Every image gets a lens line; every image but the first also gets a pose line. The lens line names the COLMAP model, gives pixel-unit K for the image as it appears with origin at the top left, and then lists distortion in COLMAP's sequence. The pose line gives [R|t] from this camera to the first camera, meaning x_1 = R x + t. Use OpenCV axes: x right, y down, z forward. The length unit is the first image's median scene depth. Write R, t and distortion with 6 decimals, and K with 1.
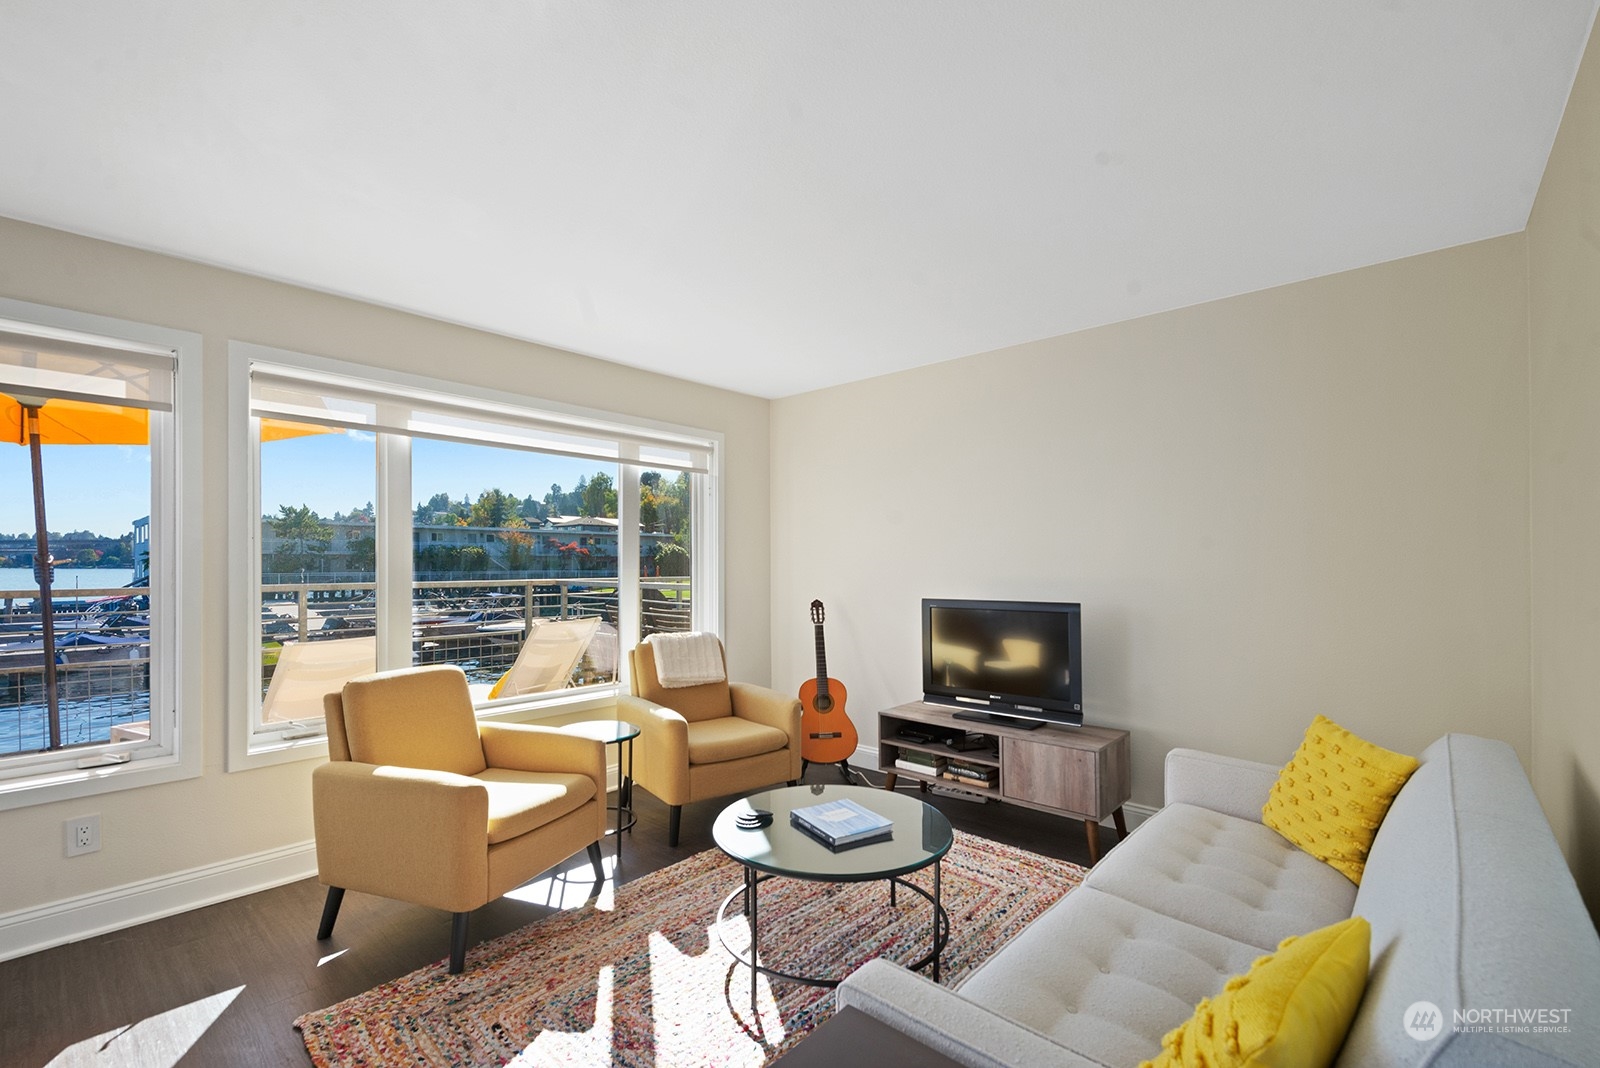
lens RADIAL K [[703.7, 0, 802.1], [0, 703.7, 564.8], [0, 0, 1]] dist [-0.000020, 0.000000]
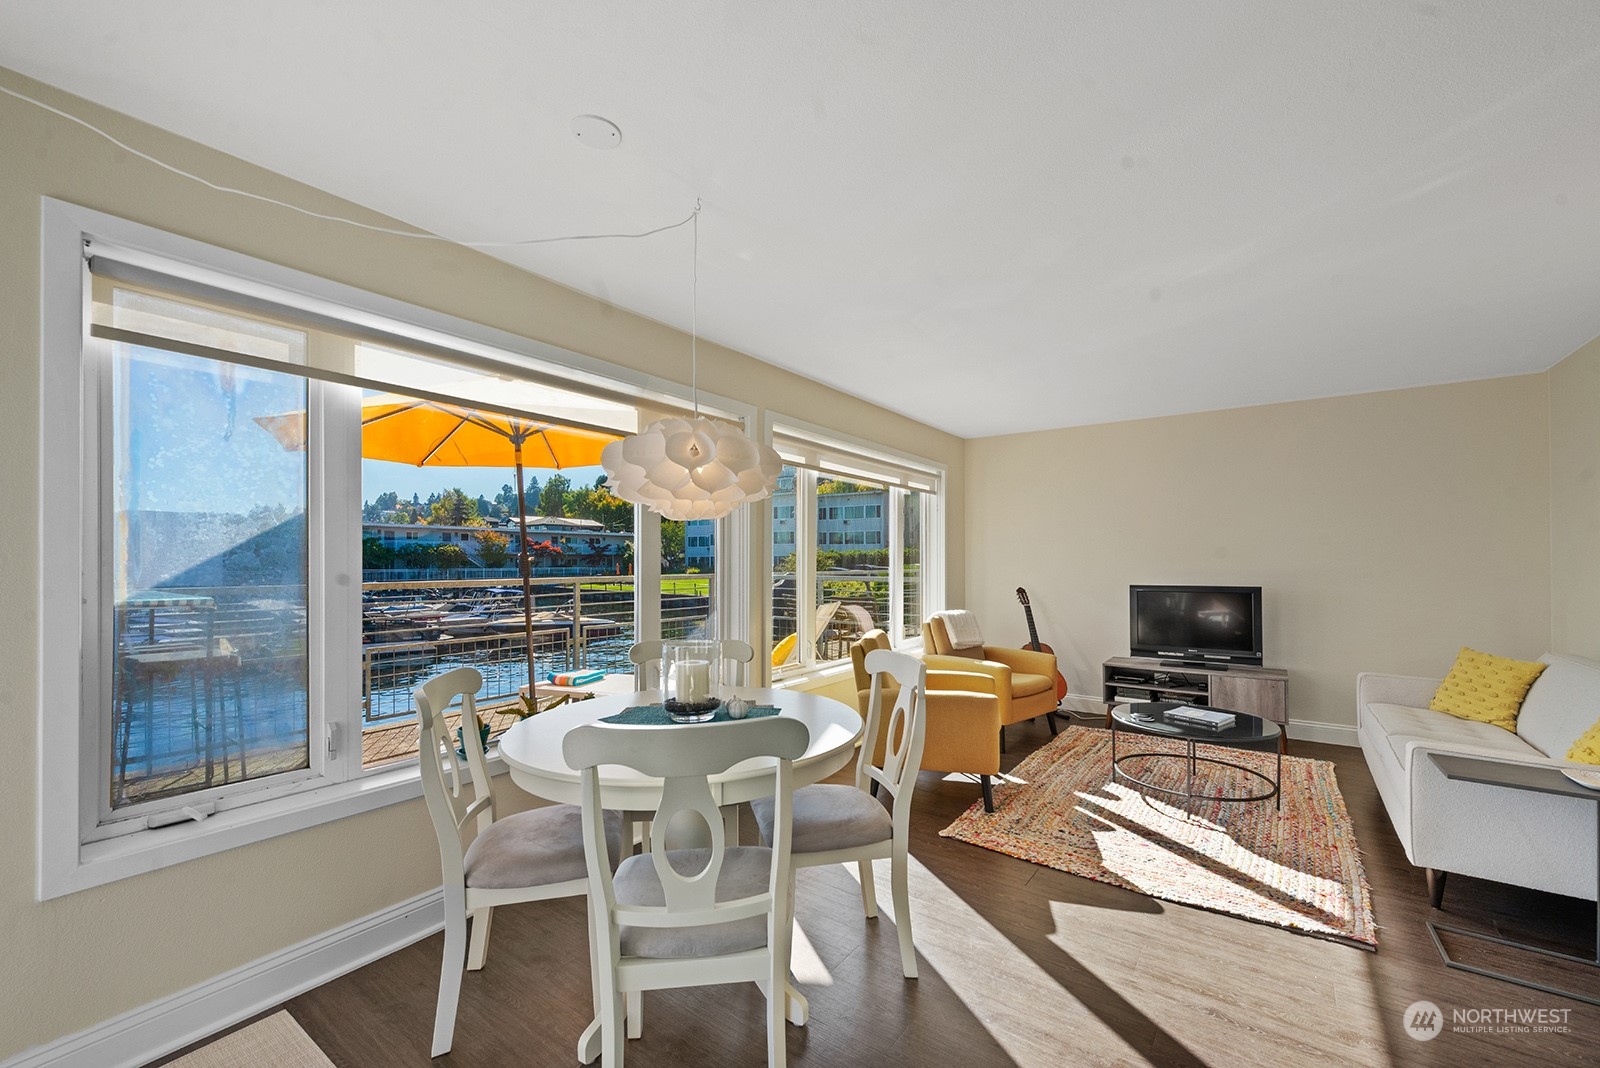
lens RADIAL K [[656.5, 0, 800.1], [0, 656.5, 560.1], [0, 0, 1]] dist [0.002024, -0.000044]
pose [[0.994431, 0.001561, 0.105378, -0.497618], [-0.001139, 0.999991, -0.004074, 0.001802], [-0.105383, 0.003931, 0.994424, -0.211326]]
